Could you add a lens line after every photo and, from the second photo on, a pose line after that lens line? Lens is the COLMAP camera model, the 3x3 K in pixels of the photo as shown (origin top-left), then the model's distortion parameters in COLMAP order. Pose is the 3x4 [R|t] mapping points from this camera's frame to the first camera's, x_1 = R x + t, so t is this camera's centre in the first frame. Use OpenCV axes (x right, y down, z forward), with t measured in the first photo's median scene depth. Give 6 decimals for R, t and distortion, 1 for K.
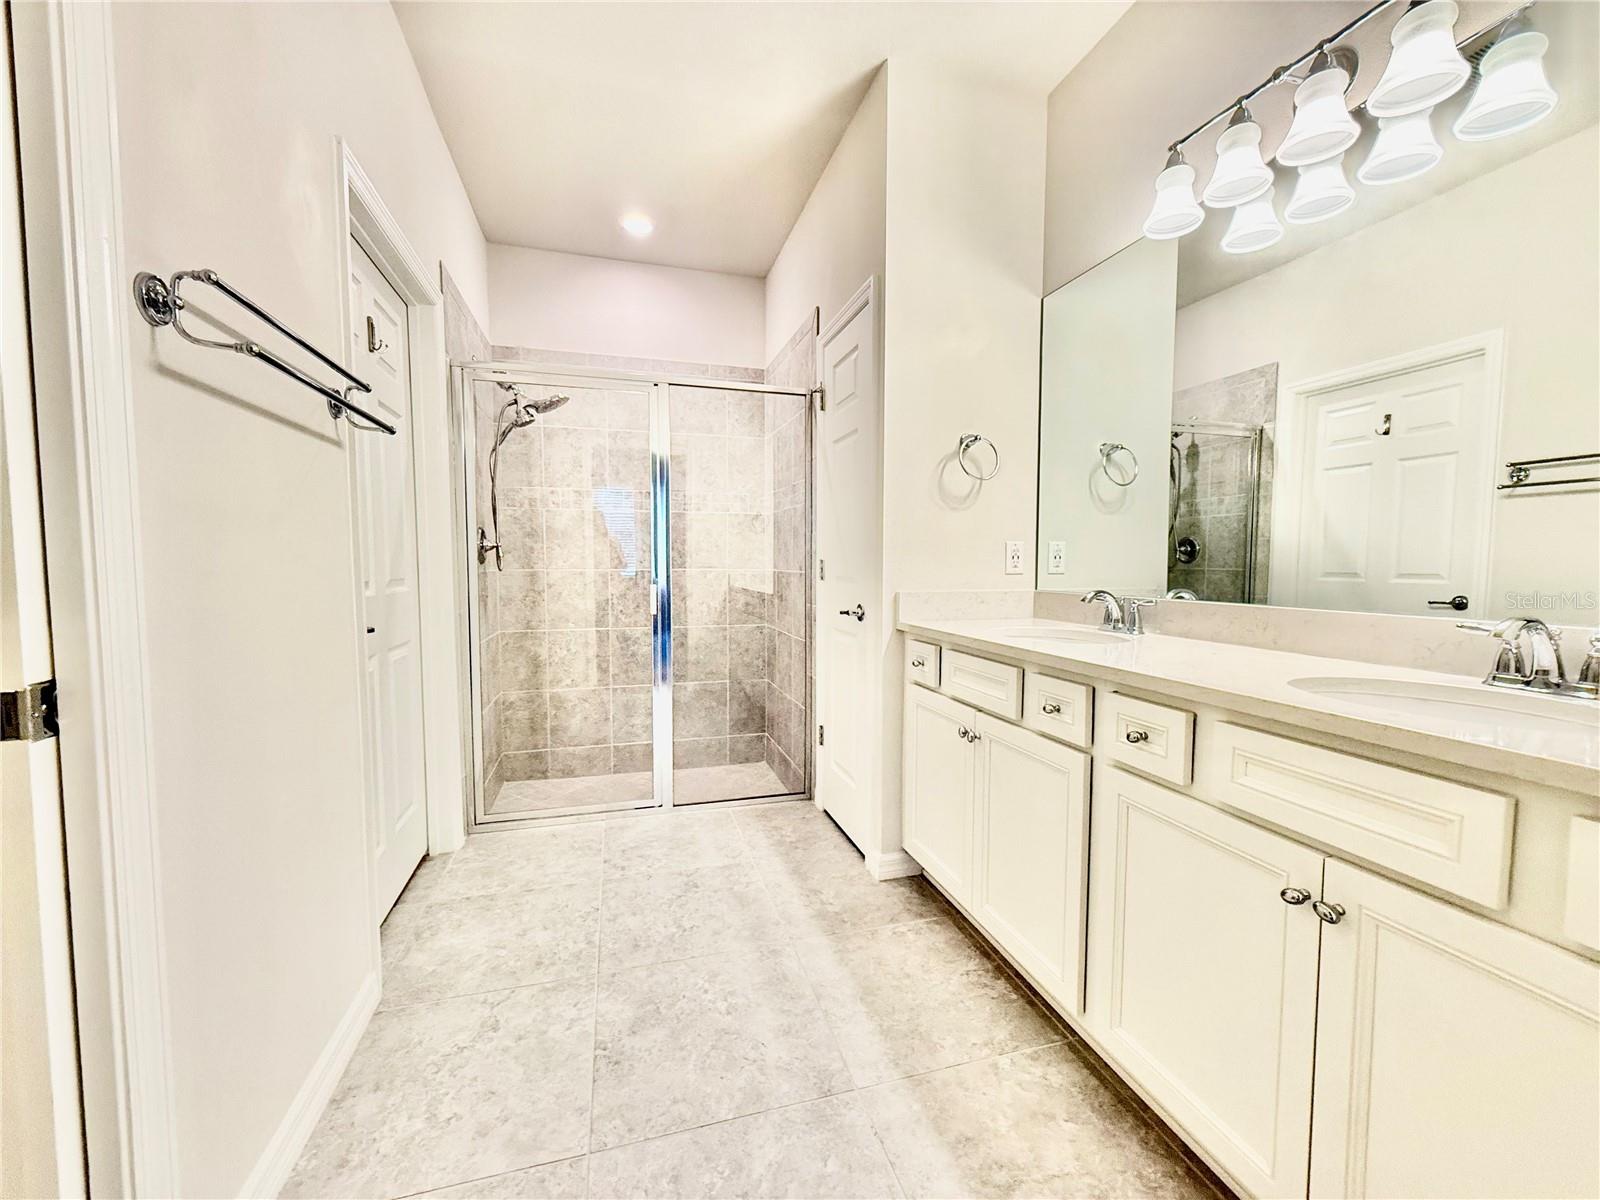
lens RADIAL K [[636.3, 0, 801.6], [0, 636.3, 596.8], [0, 0, 1]] dist [-0.004543, 0.000878]
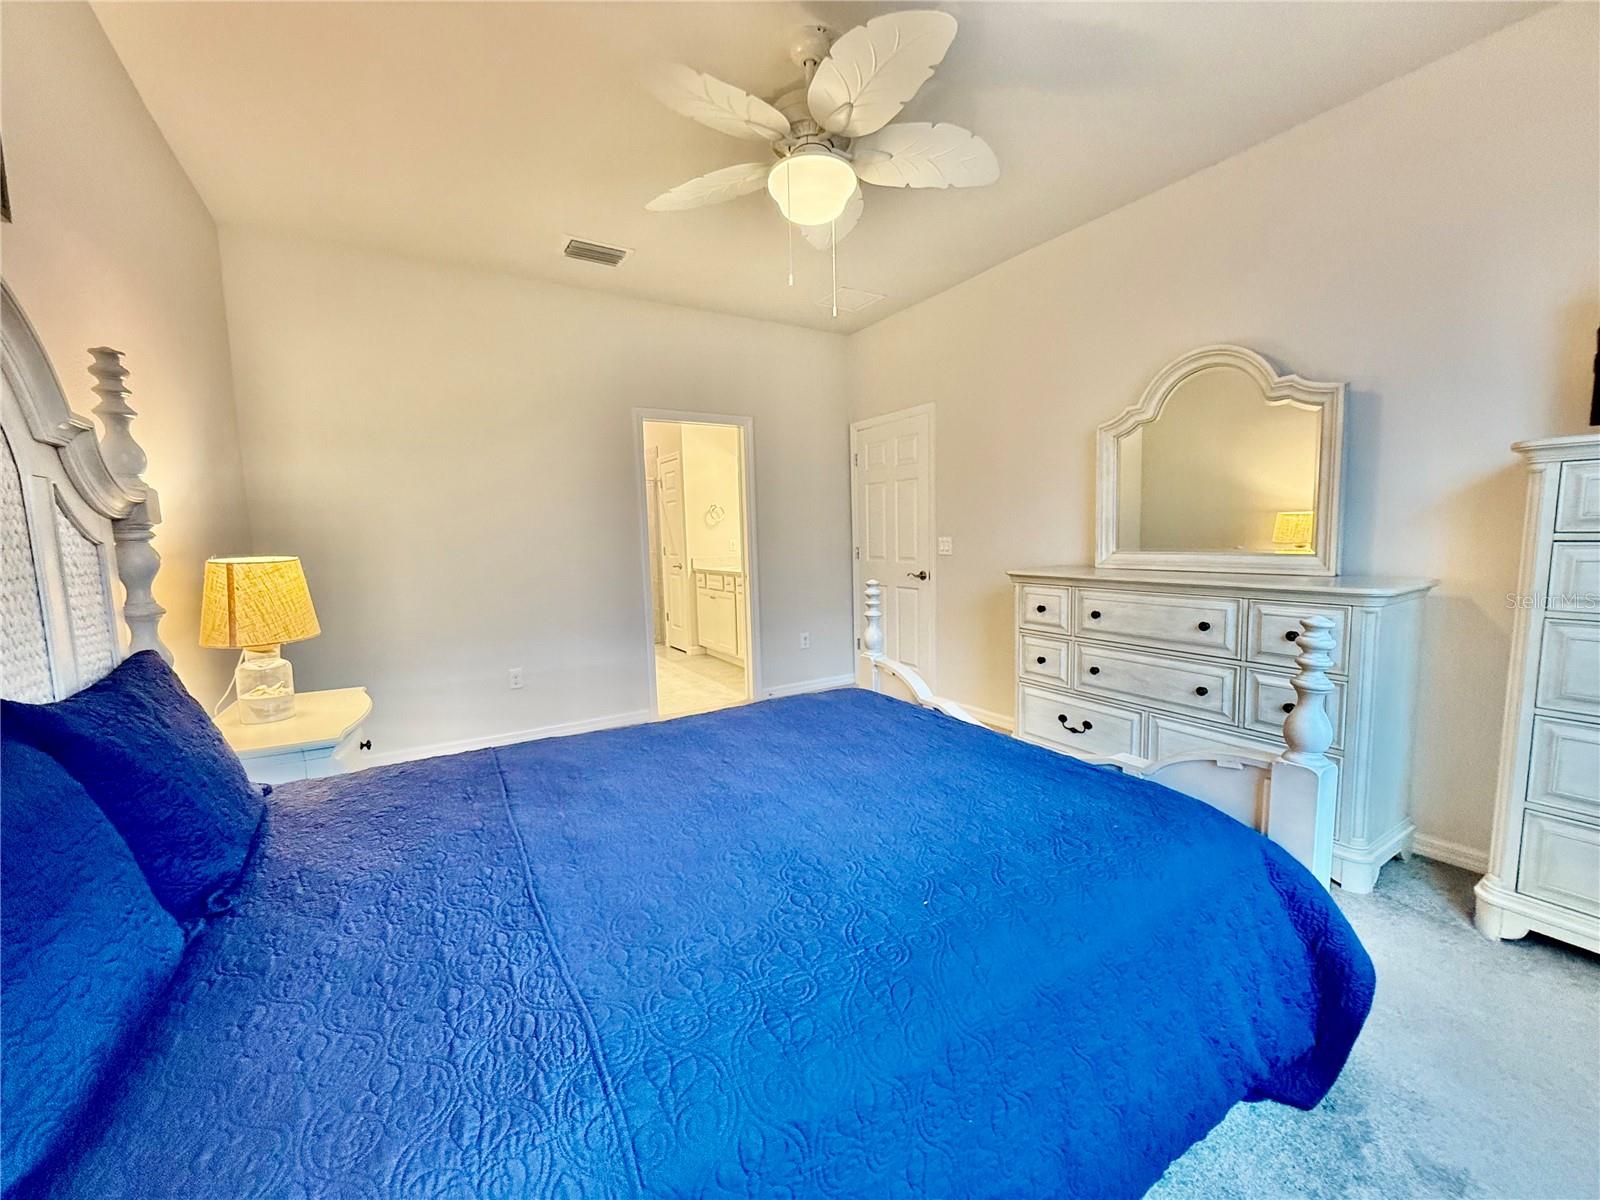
lens RADIAL K [[636.3, 0, 800.8], [0, 636.3, 600.2], [0, 0, 1]] dist [-0.004543, 0.000878]
pose [[0.962800, -0.049960, 0.265557, -0.168710], [0.039478, 0.998222, 0.044669, 0.078522], [-0.267317, -0.032523, 0.963060, -2.081238]]
